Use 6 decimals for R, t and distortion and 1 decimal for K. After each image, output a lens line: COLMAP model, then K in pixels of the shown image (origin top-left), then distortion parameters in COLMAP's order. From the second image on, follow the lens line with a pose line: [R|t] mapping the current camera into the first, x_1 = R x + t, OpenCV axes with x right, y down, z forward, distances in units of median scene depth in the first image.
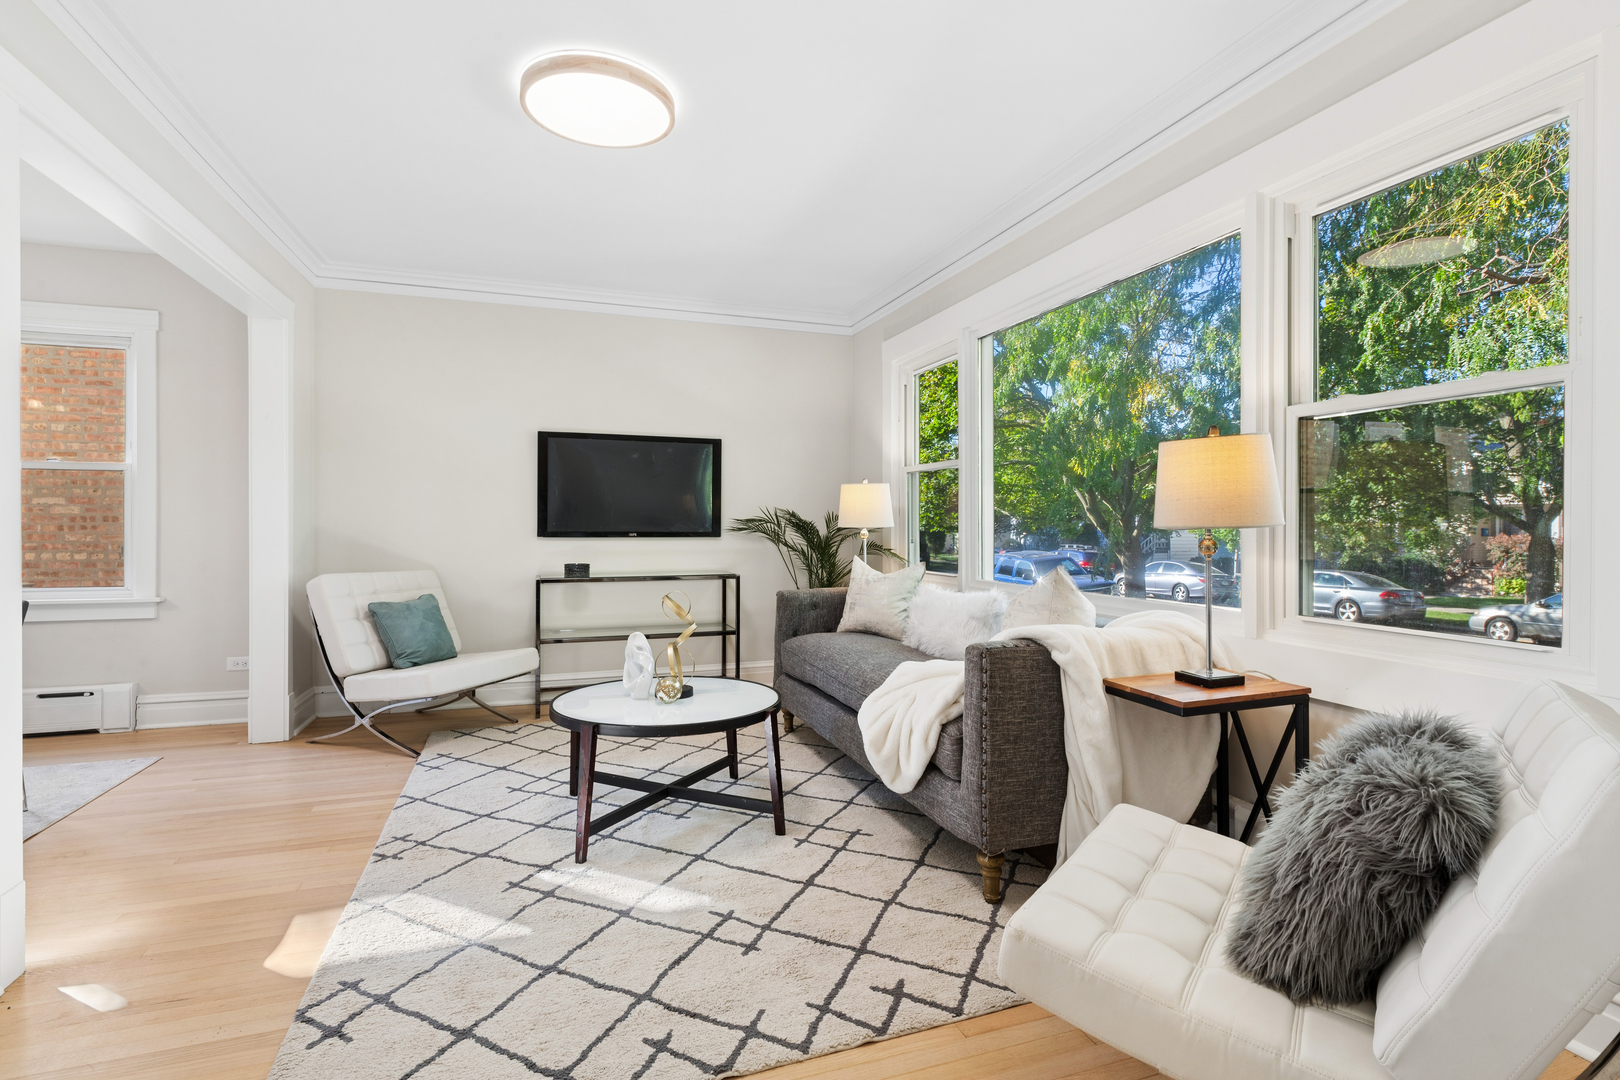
lens RADIAL K [[778.2, 0, 813.0], [0, 778.2, 530.8], [0, 0, 1]] dist [-0.002037, 0.000101]
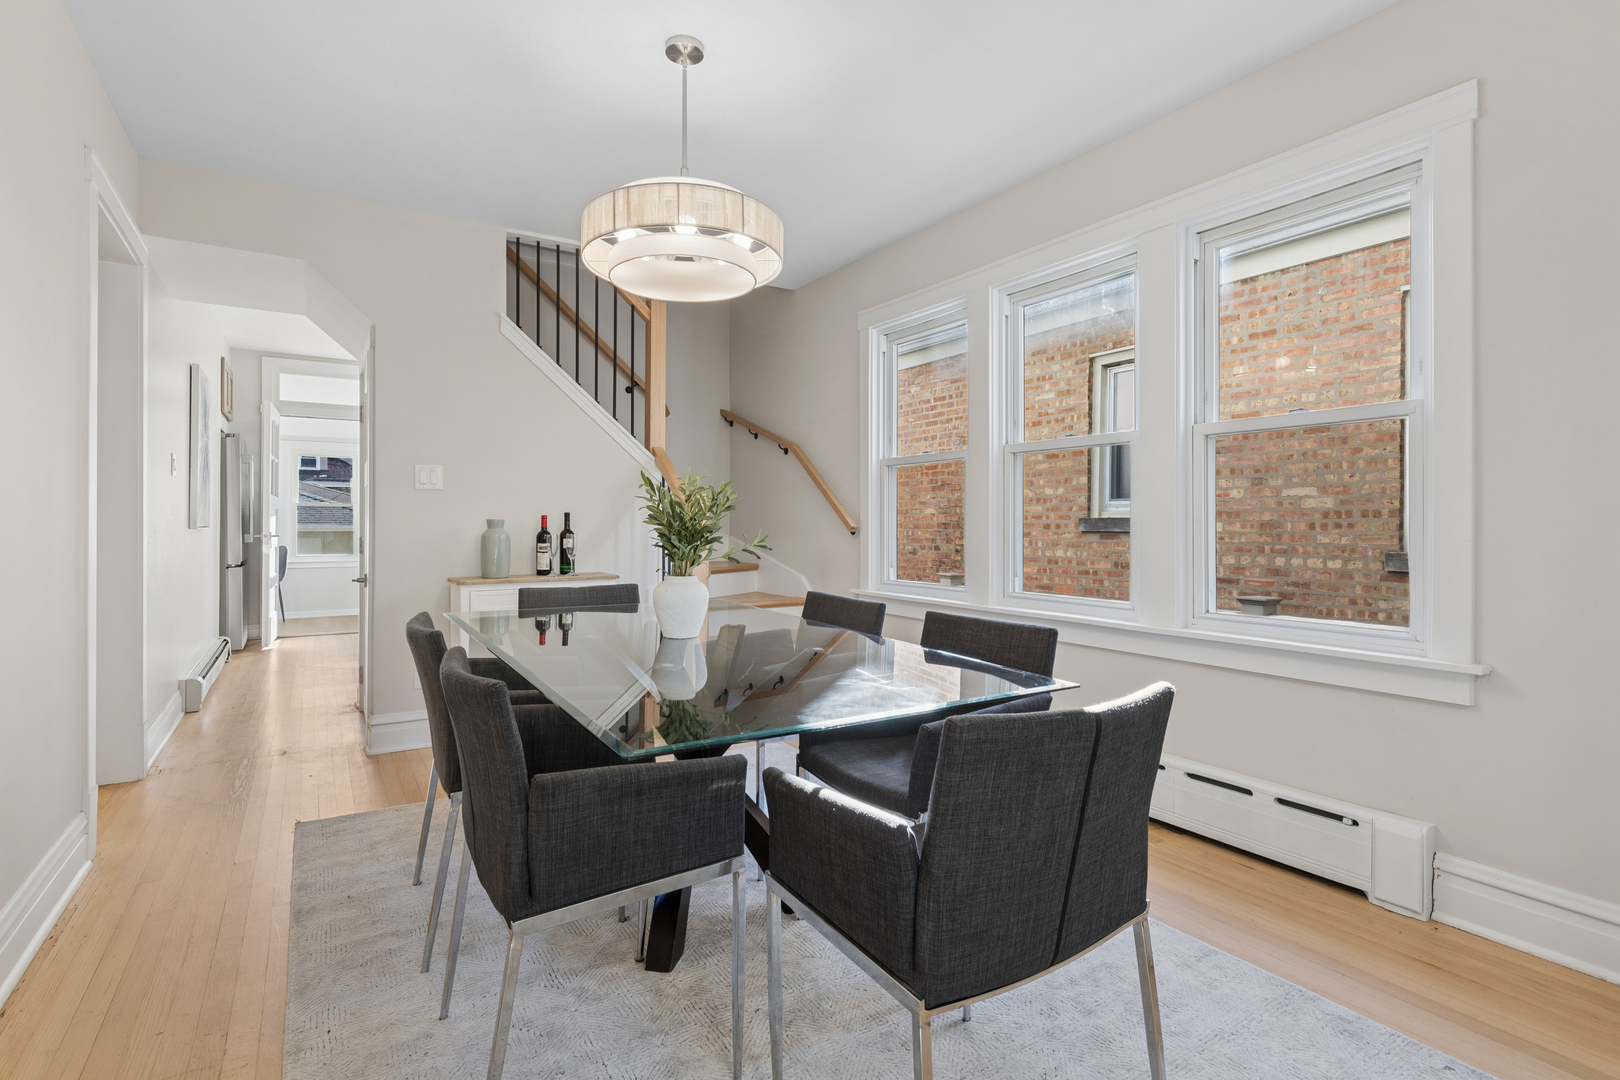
lens RADIAL K [[788.9, 0, 811.7], [0, 788.9, 522.8], [0, 0, 1]] dist [-0.004625, -0.000585]
pose [[0.229566, -0.007030, -0.973268, -0.318292], [-0.005010, 0.999952, -0.008405, 0.001937], [0.973280, 0.006806, 0.229520, 0.333298]]
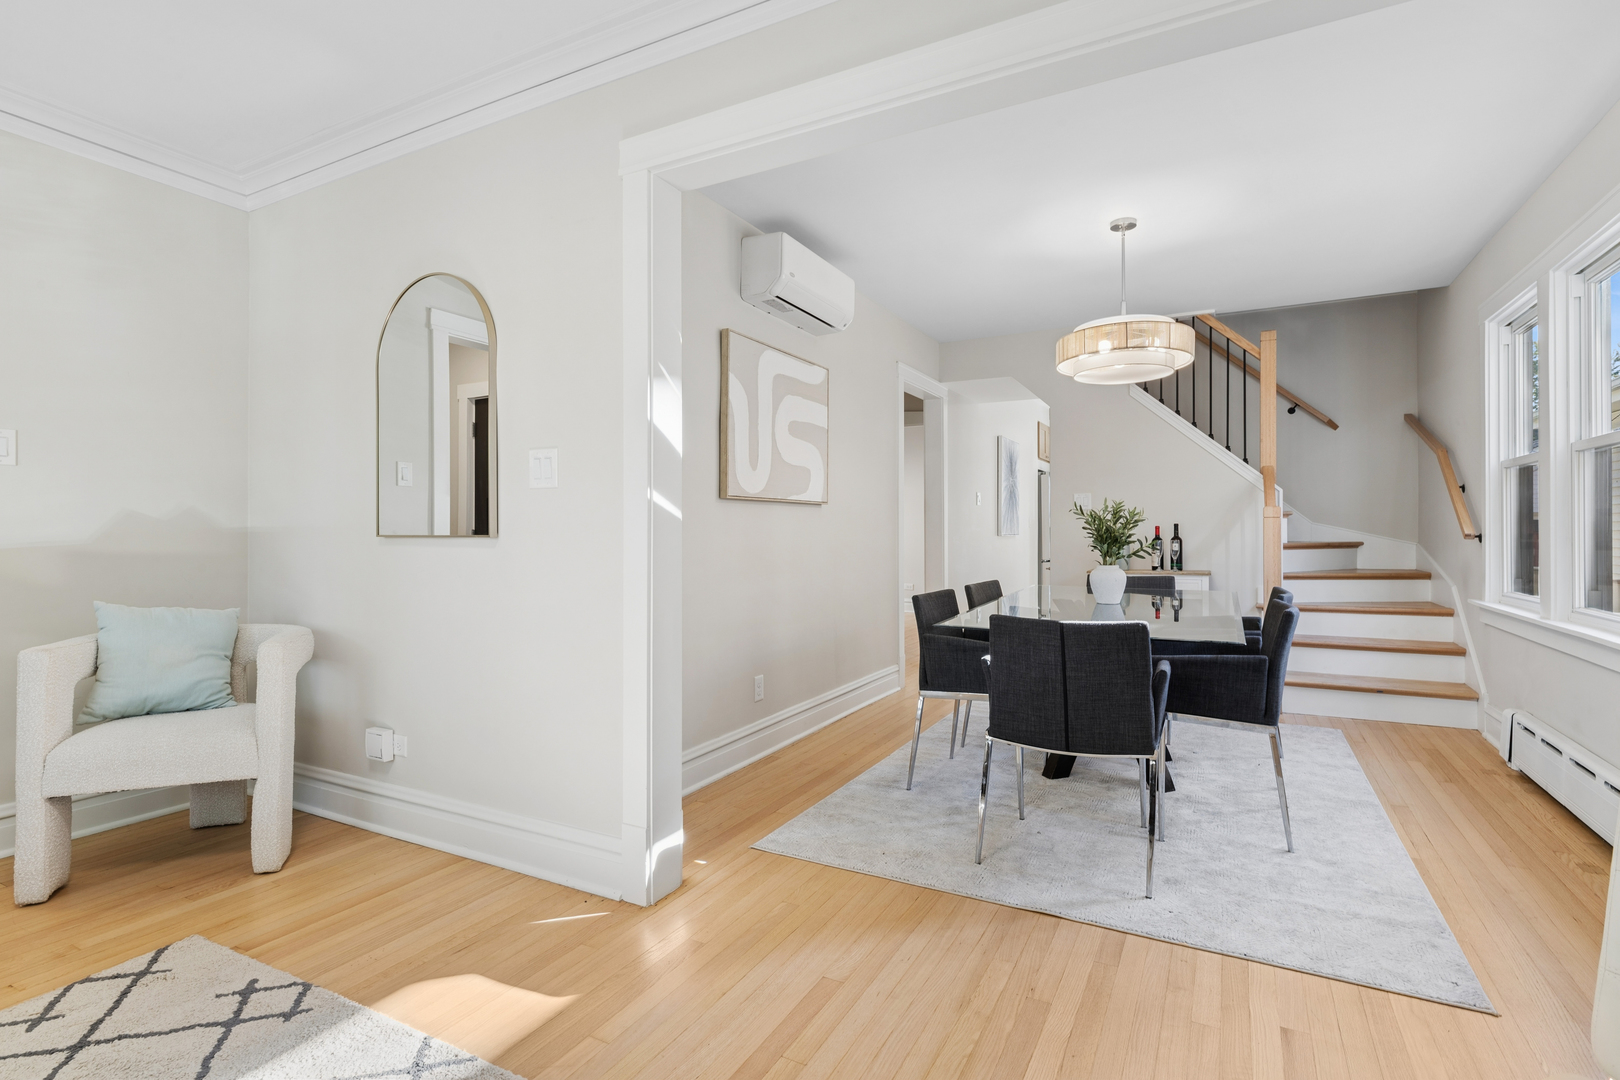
lens RADIAL K [[778.2, 0, 813.0], [0, 778.2, 530.8], [0, 0, 1]] dist [-0.002037, 0.000101]
pose [[-0.737600, -0.005318, -0.675217, -0.129829], [-0.003445, 0.999986, -0.004112, 0.001547], [0.675229, -0.000707, -0.737608, 0.650134]]
